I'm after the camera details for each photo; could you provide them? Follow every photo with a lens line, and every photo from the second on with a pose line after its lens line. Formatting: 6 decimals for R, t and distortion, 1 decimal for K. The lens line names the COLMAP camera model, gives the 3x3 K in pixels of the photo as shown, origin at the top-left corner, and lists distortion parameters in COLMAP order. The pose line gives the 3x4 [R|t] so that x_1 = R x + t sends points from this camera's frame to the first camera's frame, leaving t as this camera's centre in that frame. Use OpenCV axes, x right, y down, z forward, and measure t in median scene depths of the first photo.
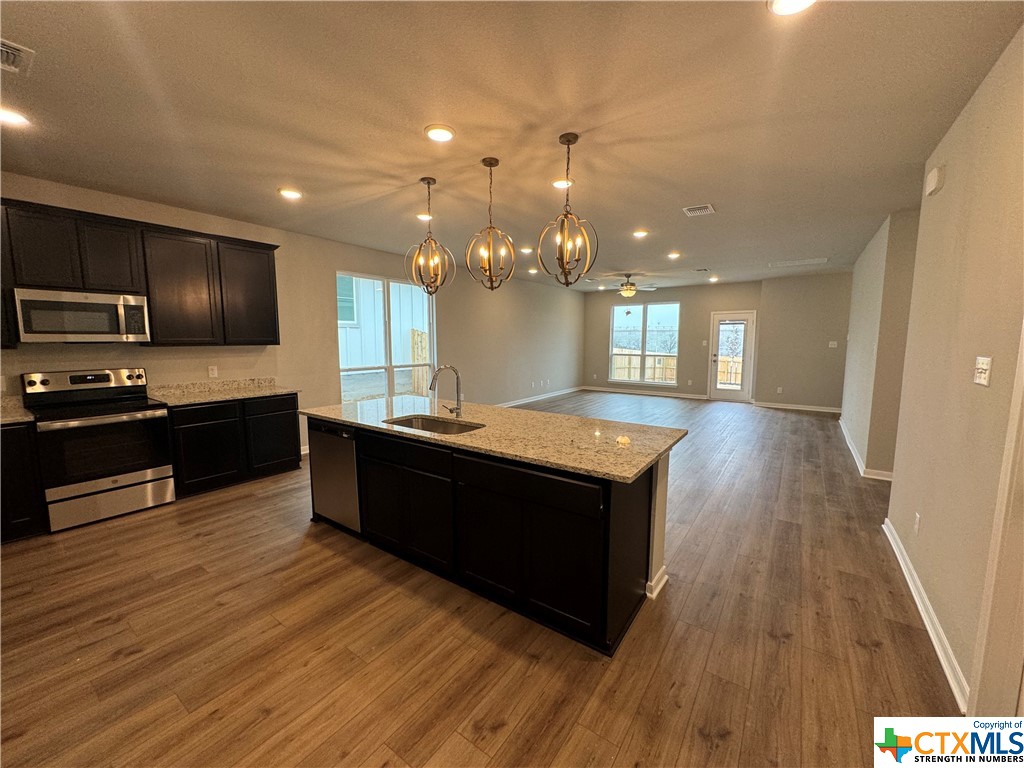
lens RADIAL K [[410.6, 0, 508.4], [0, 410.6, 382.2], [0, 0, 1]] dist [-0.002279, -0.000362]
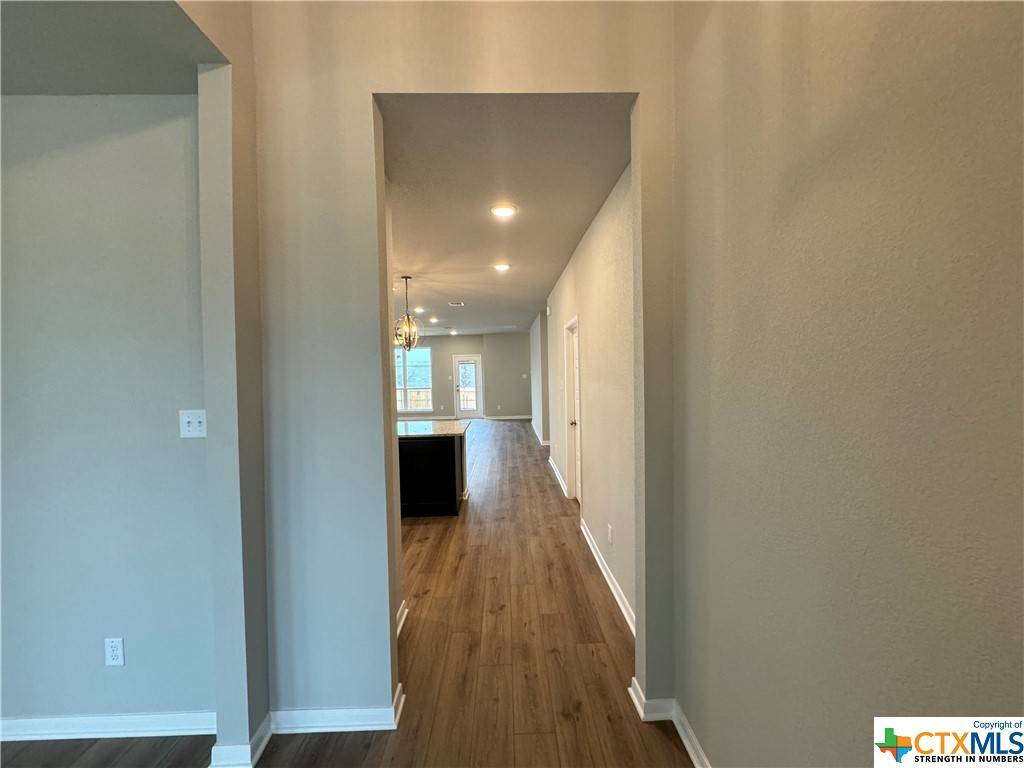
lens RADIAL K [[410.6, 0, 512.8], [0, 410.6, 384.2], [0, 0, 1]] dist [-0.002279, -0.000362]
pose [[0.804598, -0.040086, 0.592466, -0.622739], [0.087859, 0.994774, -0.052012, 0.059193], [-0.587285, 0.093903, 0.803915, -0.822055]]
